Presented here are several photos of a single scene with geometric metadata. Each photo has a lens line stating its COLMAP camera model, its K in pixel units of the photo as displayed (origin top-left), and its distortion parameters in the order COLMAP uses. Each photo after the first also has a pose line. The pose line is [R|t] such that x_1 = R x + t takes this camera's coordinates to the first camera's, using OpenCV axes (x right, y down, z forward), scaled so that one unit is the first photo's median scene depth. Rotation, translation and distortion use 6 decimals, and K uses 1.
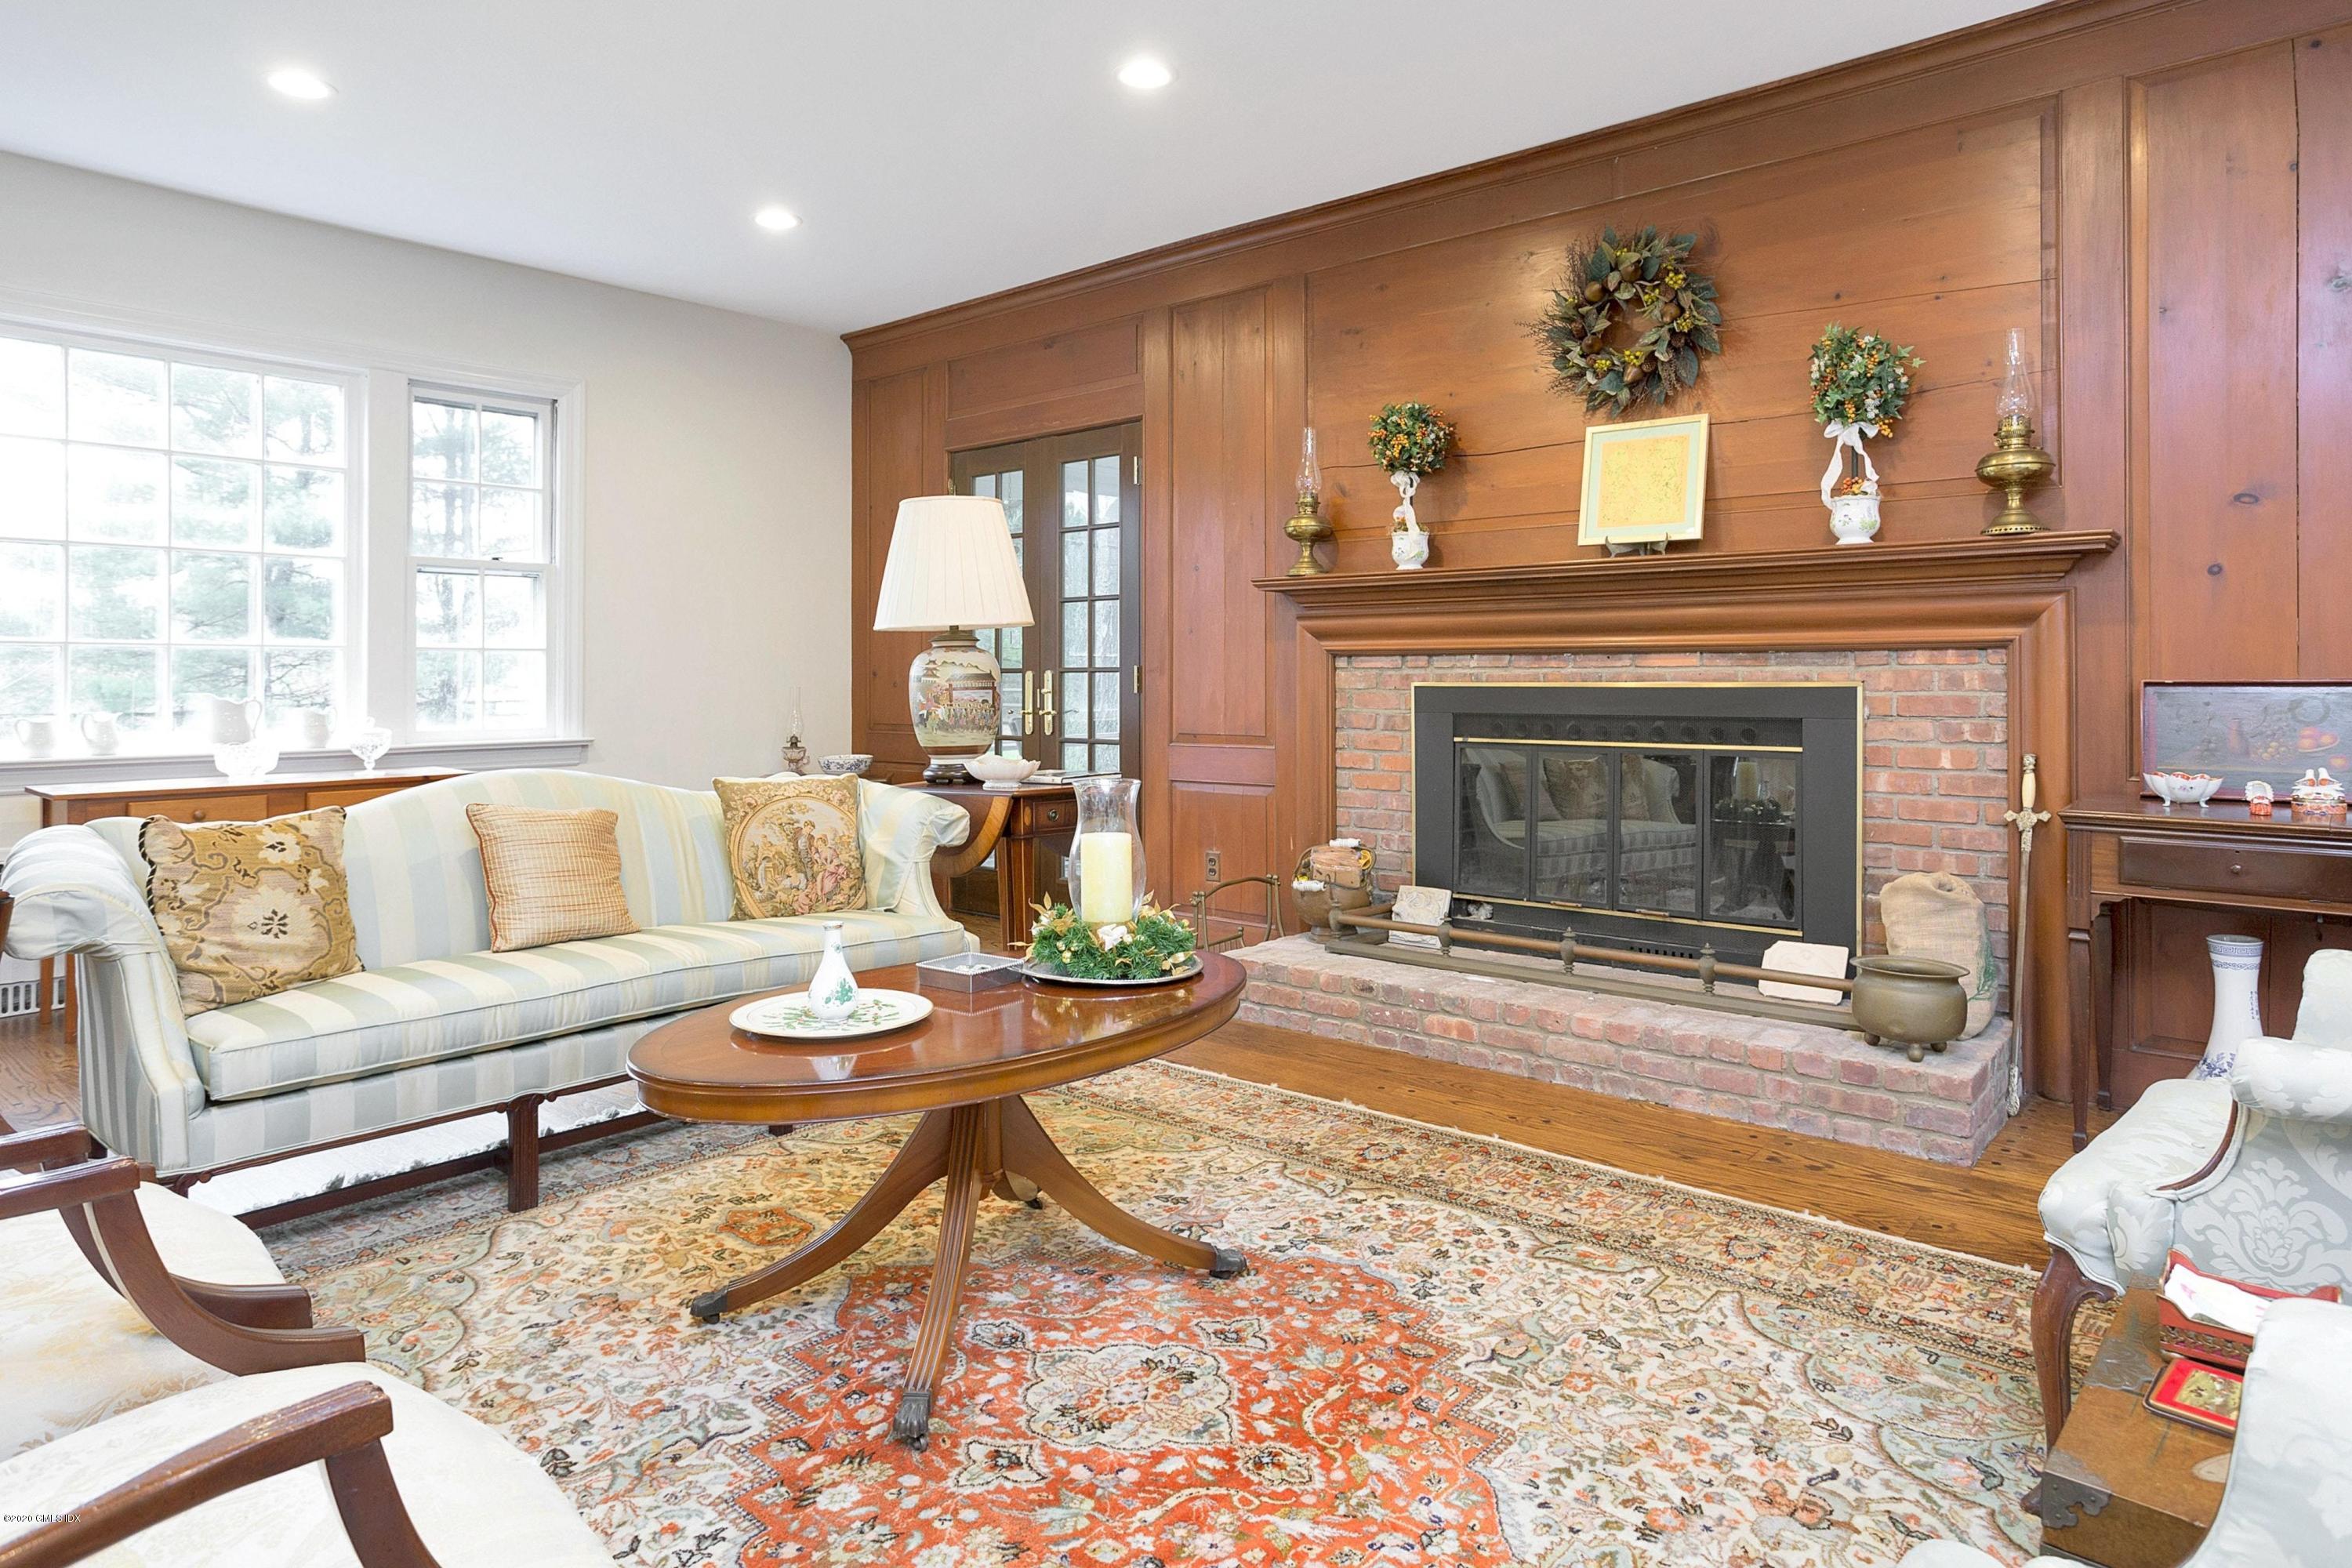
lens RADIAL K [[1372.8, 0, 1172.0], [0, 1372.8, 677.1], [0, 0, 1]] dist [0.006250, 0.005896]
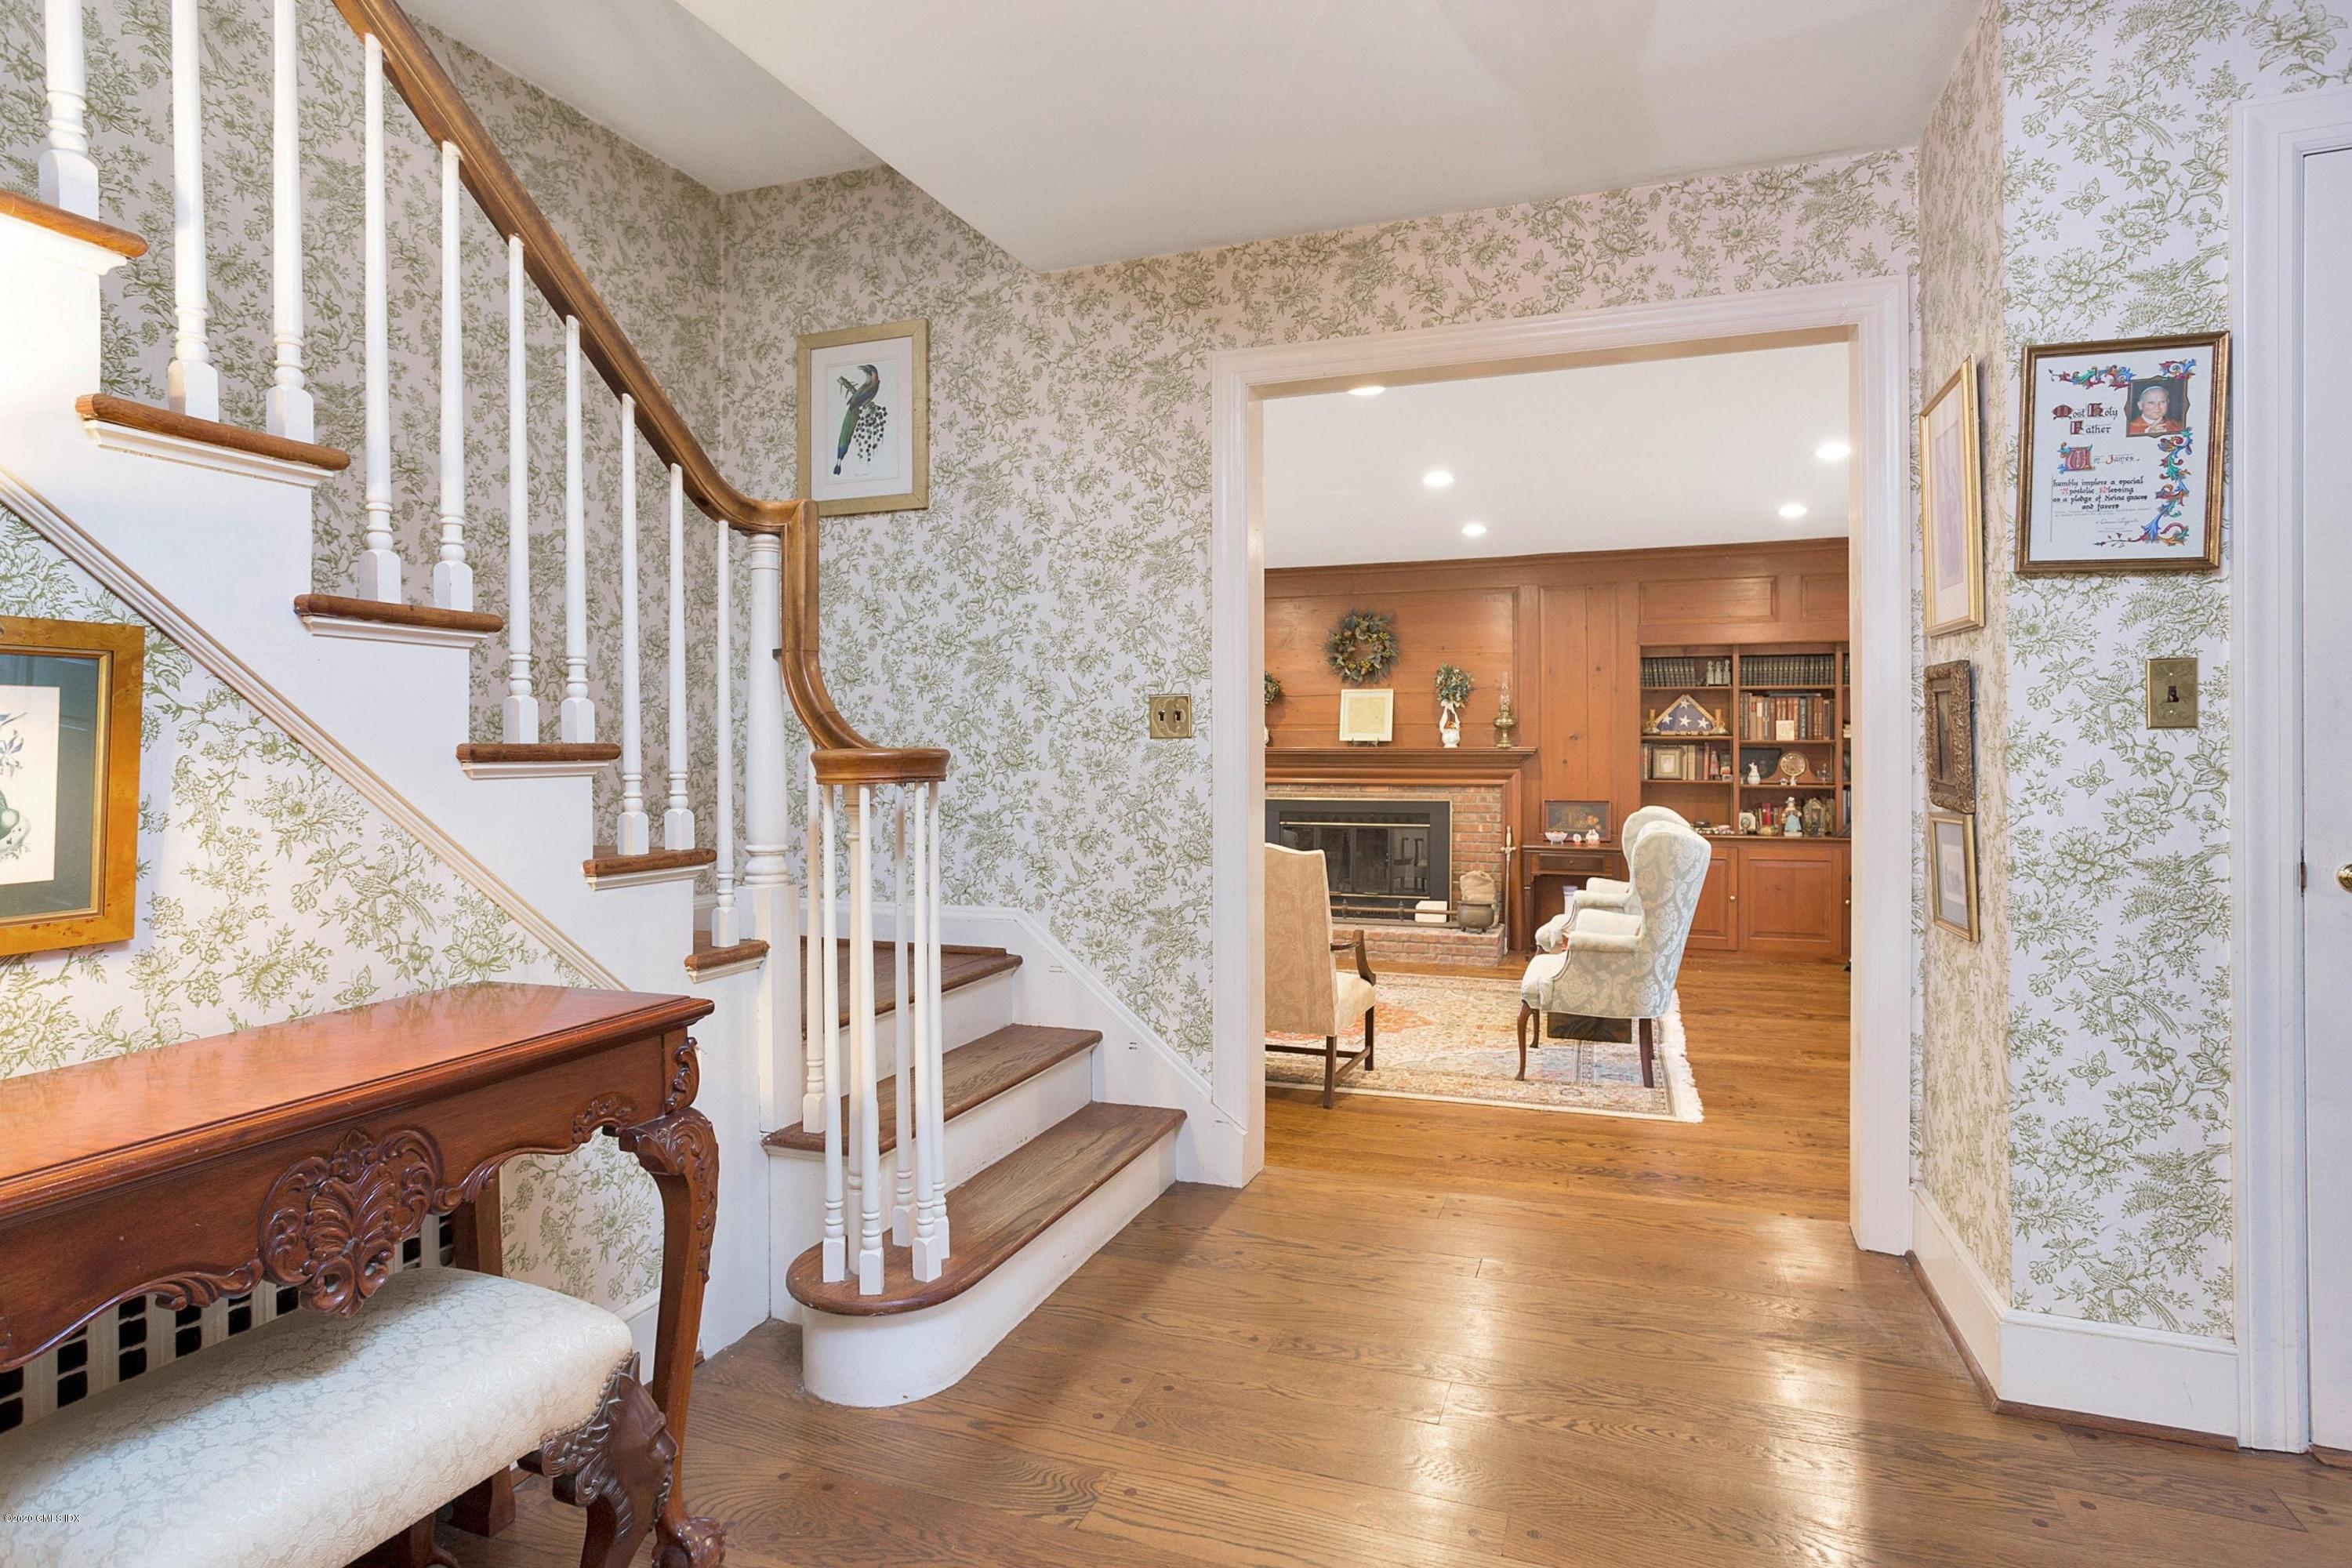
lens RADIAL K [[1249.5, 0, 1181.7], [0, 1249.5, 771.3], [0, 0, 1]] dist [-0.007581, 0.001884]
pose [[0.933313, -0.004761, 0.359033, -0.798163], [0.000253, 0.999921, 0.012601, -0.077280], [-0.359064, -0.011670, 0.933240, -0.988612]]
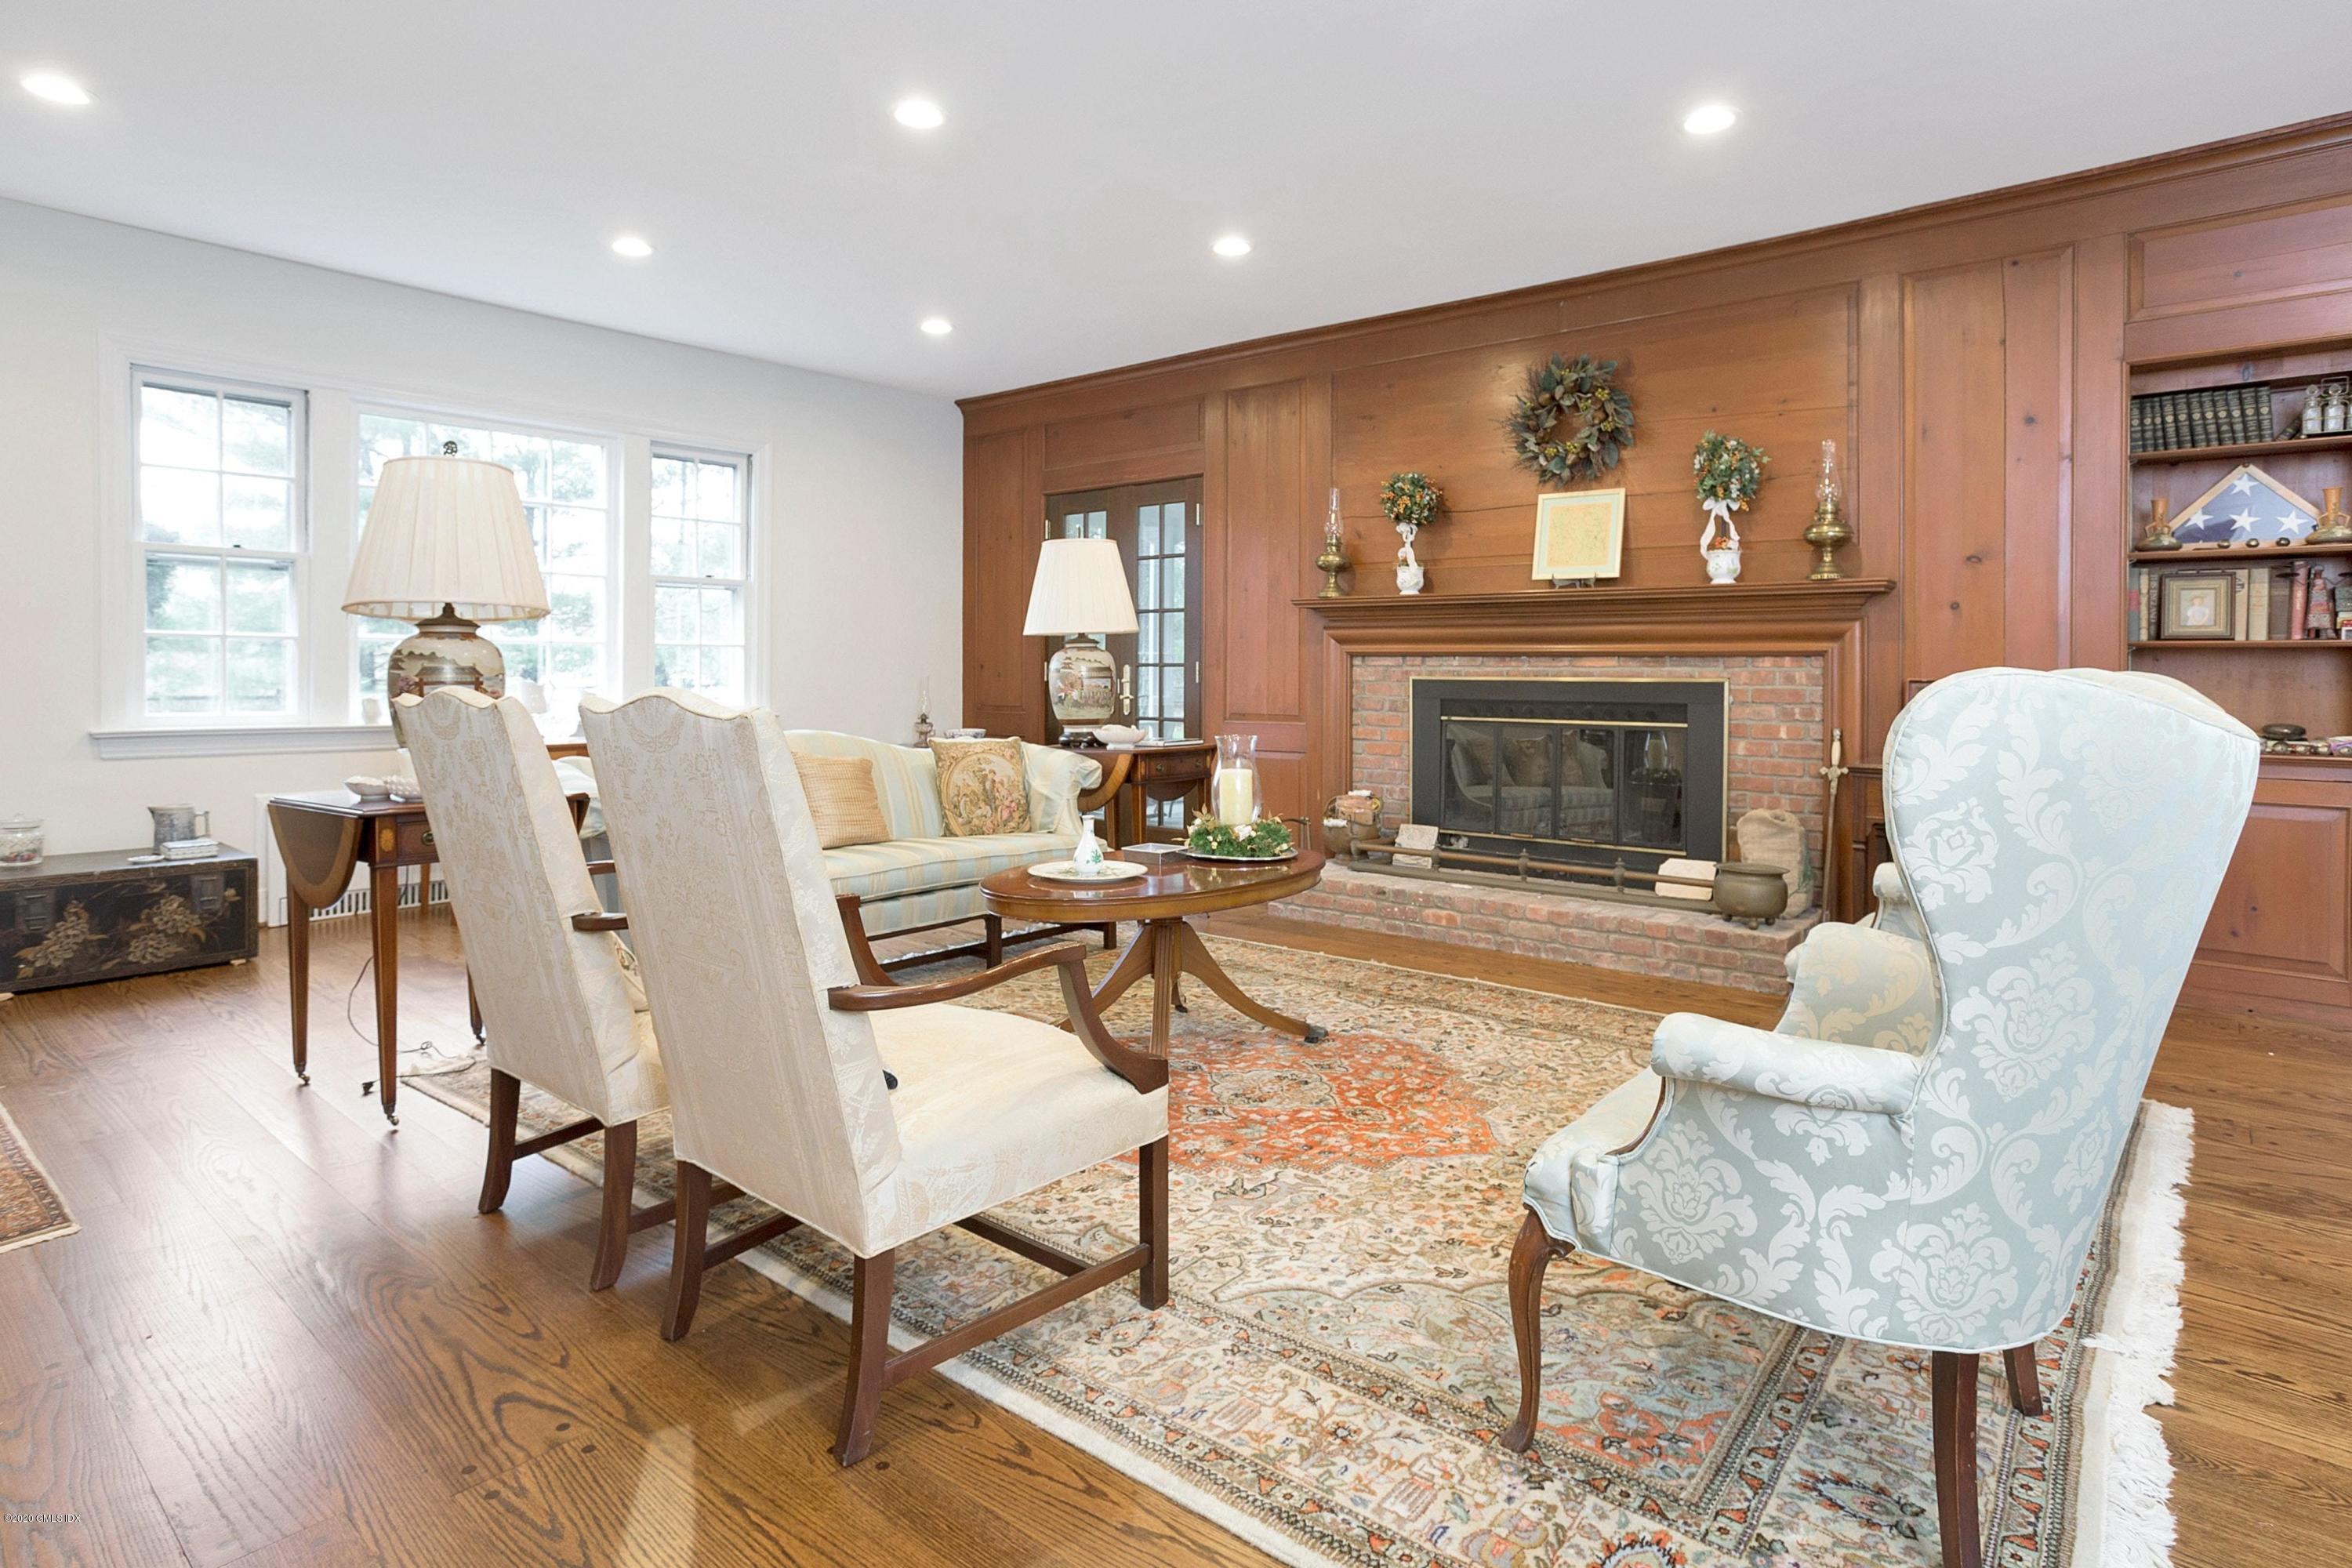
lens RADIAL K [[1249.5, 0, 1167.4], [0, 1249.5, 670.9], [0, 0, 1]] dist [-0.007581, 0.001884]
pose [[0.999906, 0.009278, 0.010052, -0.096816], [-0.009270, 0.999957, -0.000817, 0.001979], [-0.010059, 0.000724, 0.999949, -0.294236]]
